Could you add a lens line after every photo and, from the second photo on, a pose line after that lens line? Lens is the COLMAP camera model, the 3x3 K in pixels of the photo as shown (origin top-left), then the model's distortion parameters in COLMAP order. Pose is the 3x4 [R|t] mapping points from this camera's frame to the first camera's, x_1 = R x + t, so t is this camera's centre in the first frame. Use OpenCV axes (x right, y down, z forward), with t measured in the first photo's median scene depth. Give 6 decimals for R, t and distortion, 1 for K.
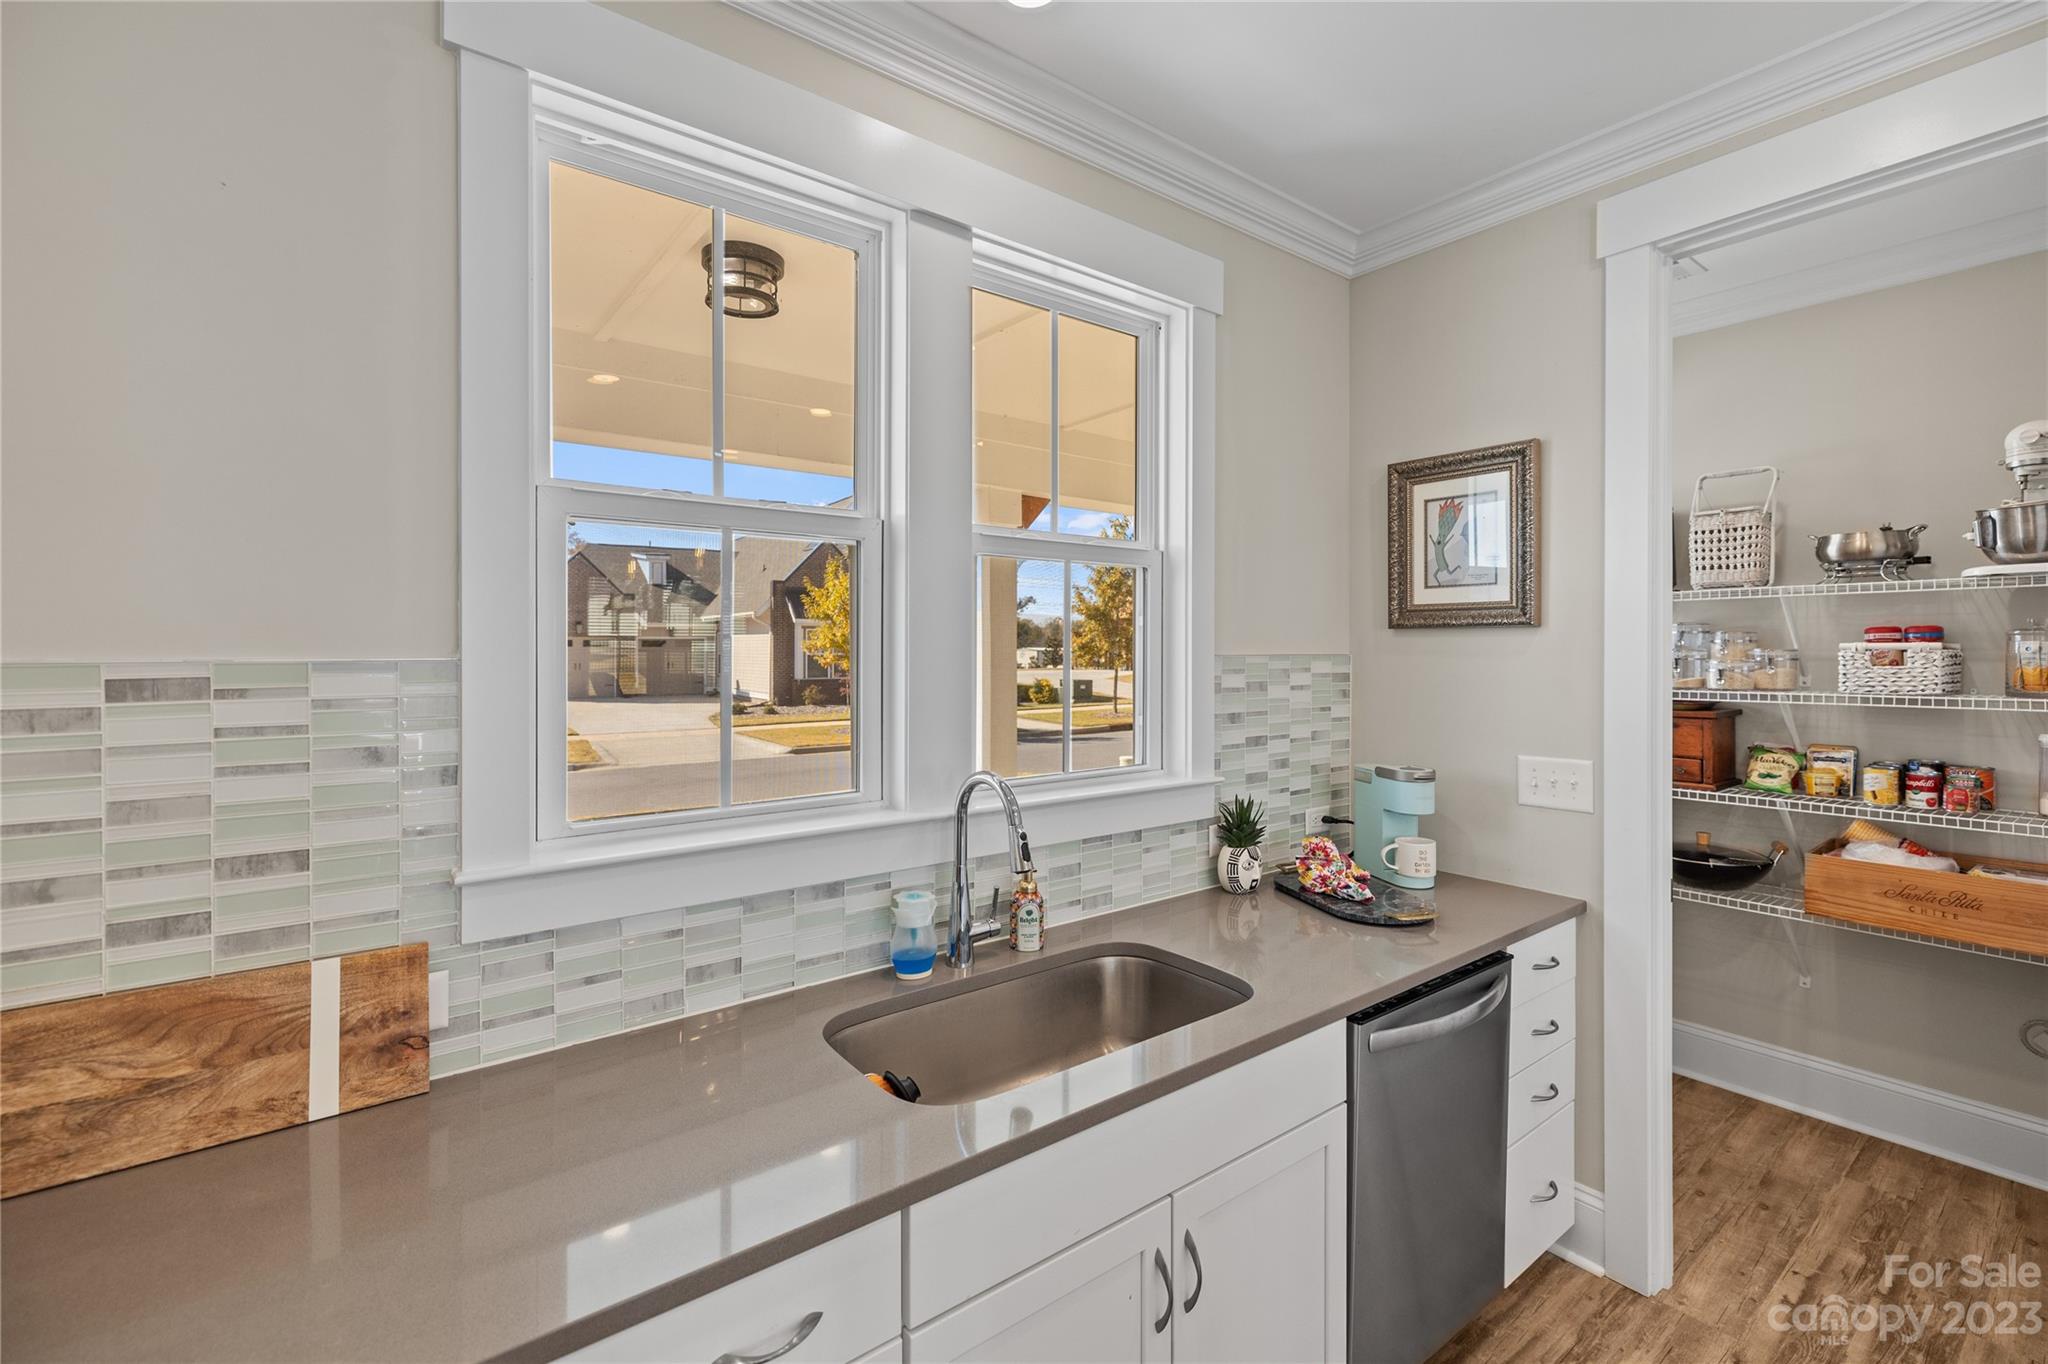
lens RADIAL K [[898.8, 0, 1028.2], [0, 898.8, 650.9], [0, 0, 1]] dist [-0.001270, 0.000077]
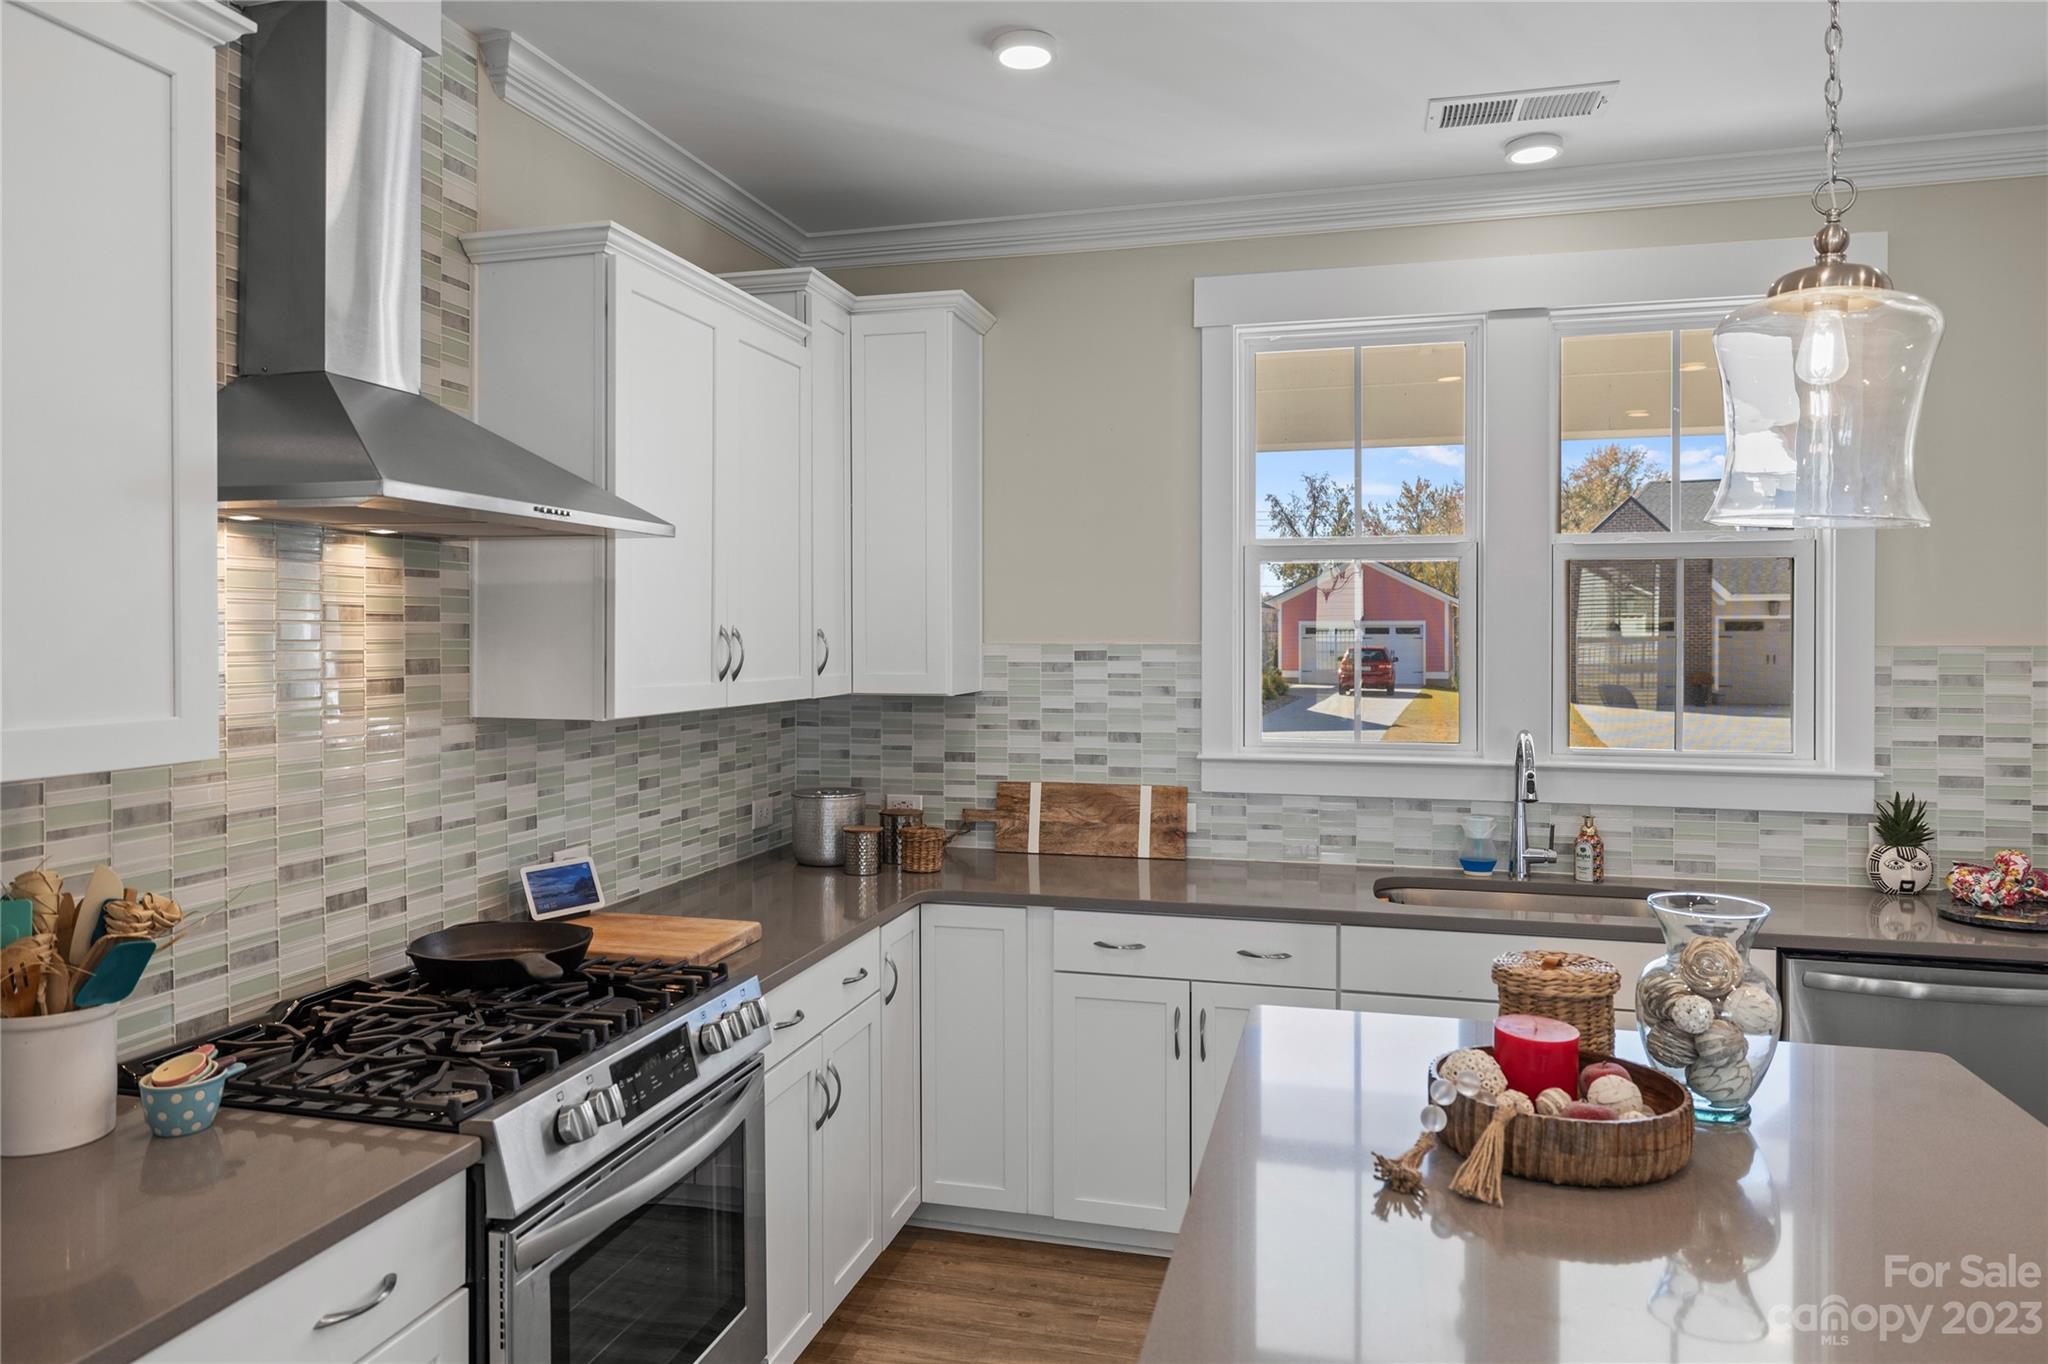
lens RADIAL K [[1340.2, 0, 1024.0], [0, 1340.2, 682.0], [0, 0, 1]] dist [0.003143, 0.000257]
pose [[0.618526, 0.024947, -0.785368, 1.398374], [-0.002755, 0.999559, 0.029581, 0.008046], [0.785759, -0.016133, 0.618322, -1.083869]]
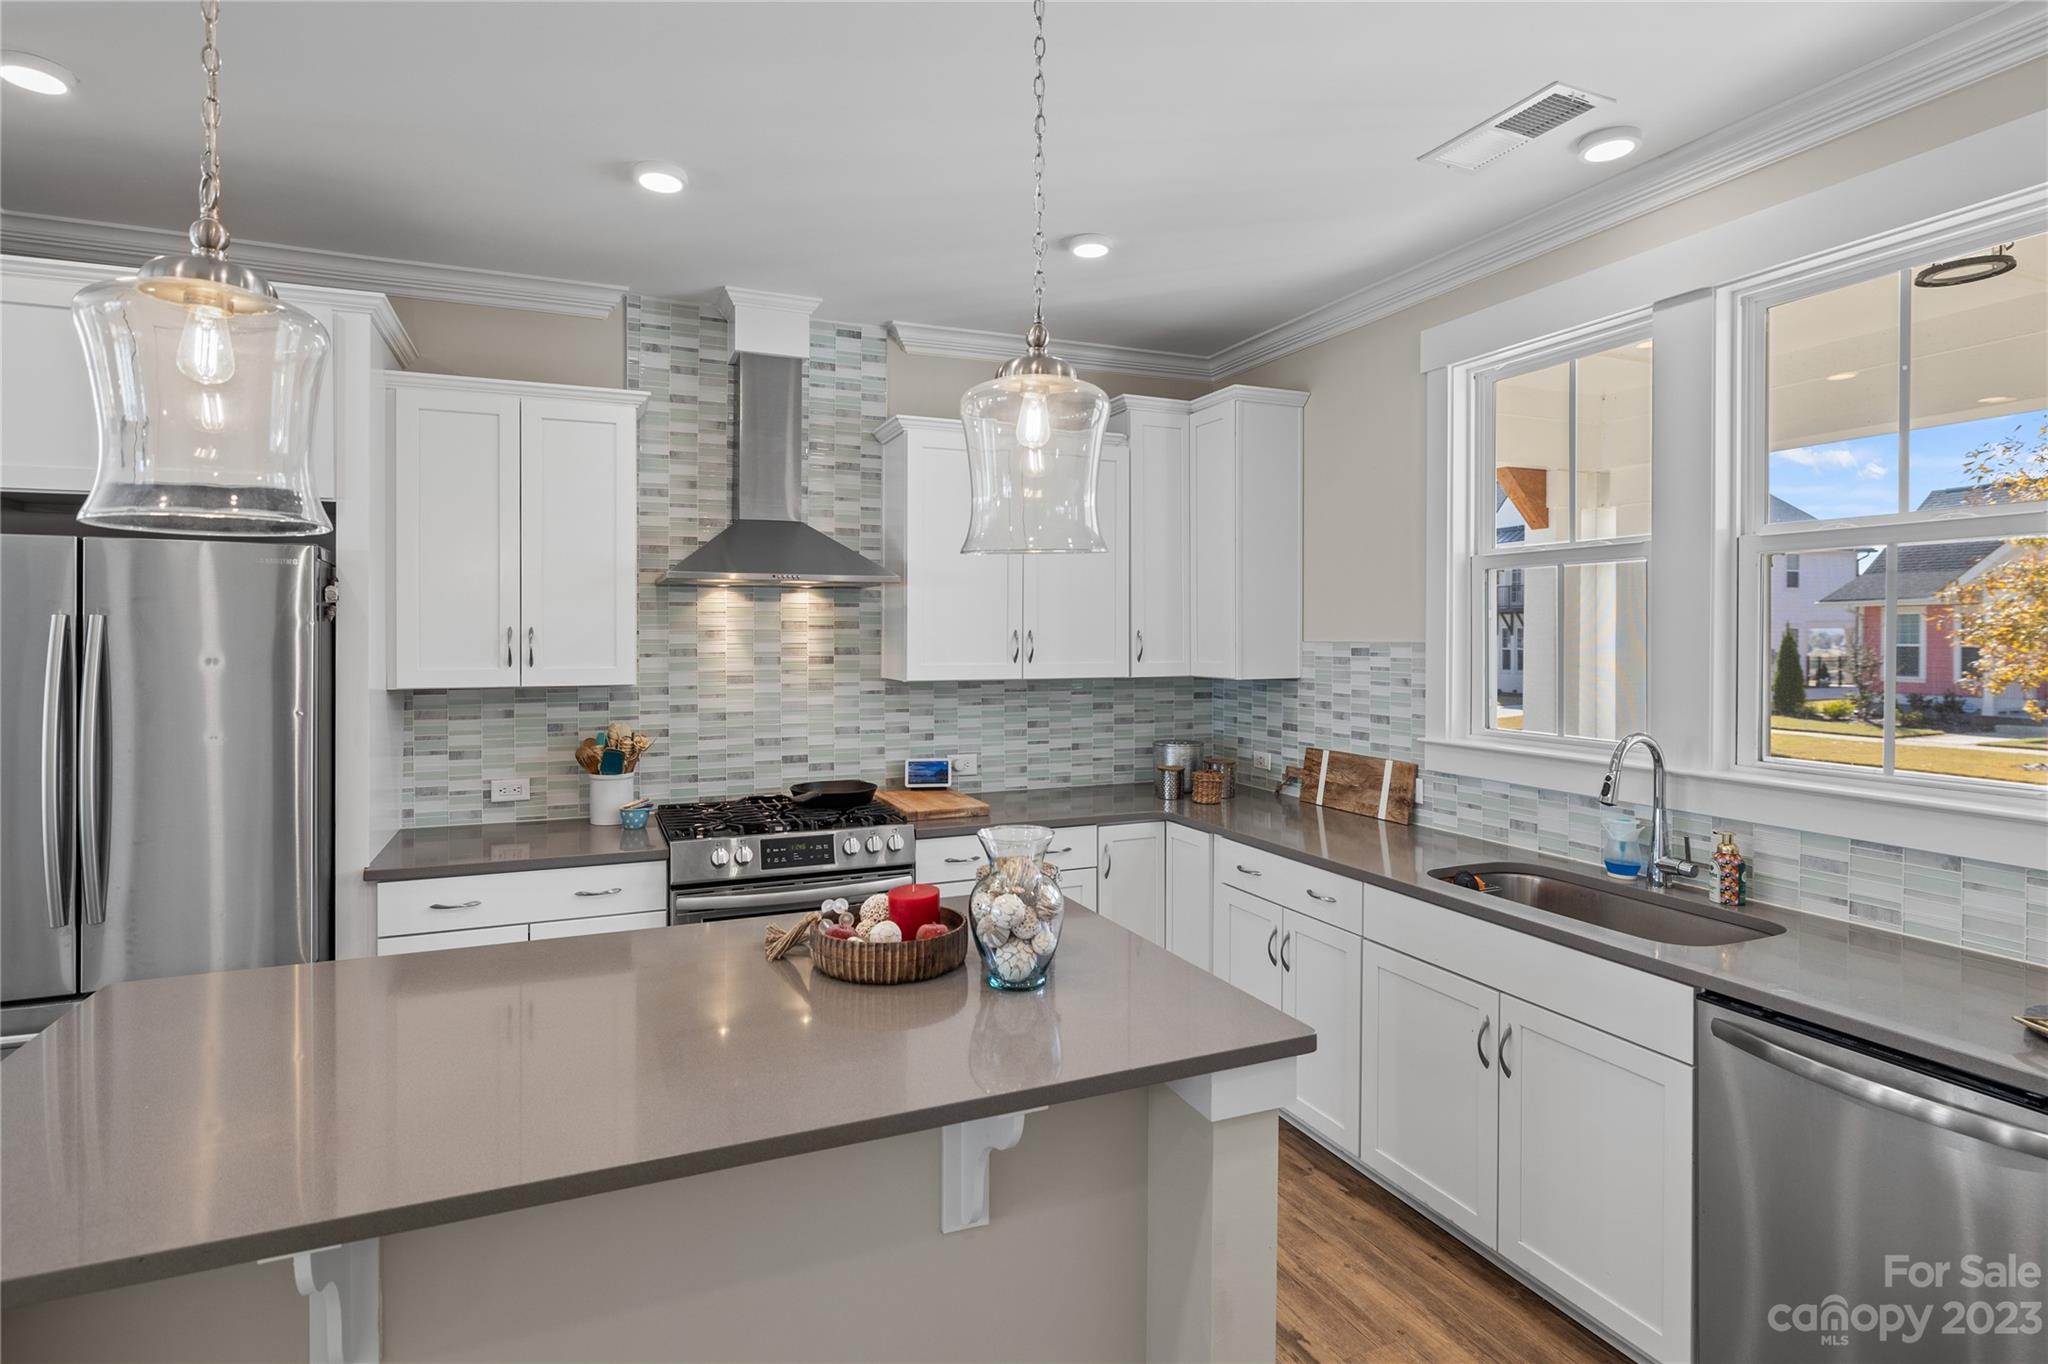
lens RADIAL K [[1047.0, 0, 1024.0], [0, 1047.0, 682.0], [0, 0, 1]] dist [-0.000744, 0.000438]
pose [[-0.247343, 0.042078, -0.968014, 2.168948], [-0.005291, 0.998983, 0.044776, -0.004237], [0.968914, 0.016197, -0.246869, 0.674888]]
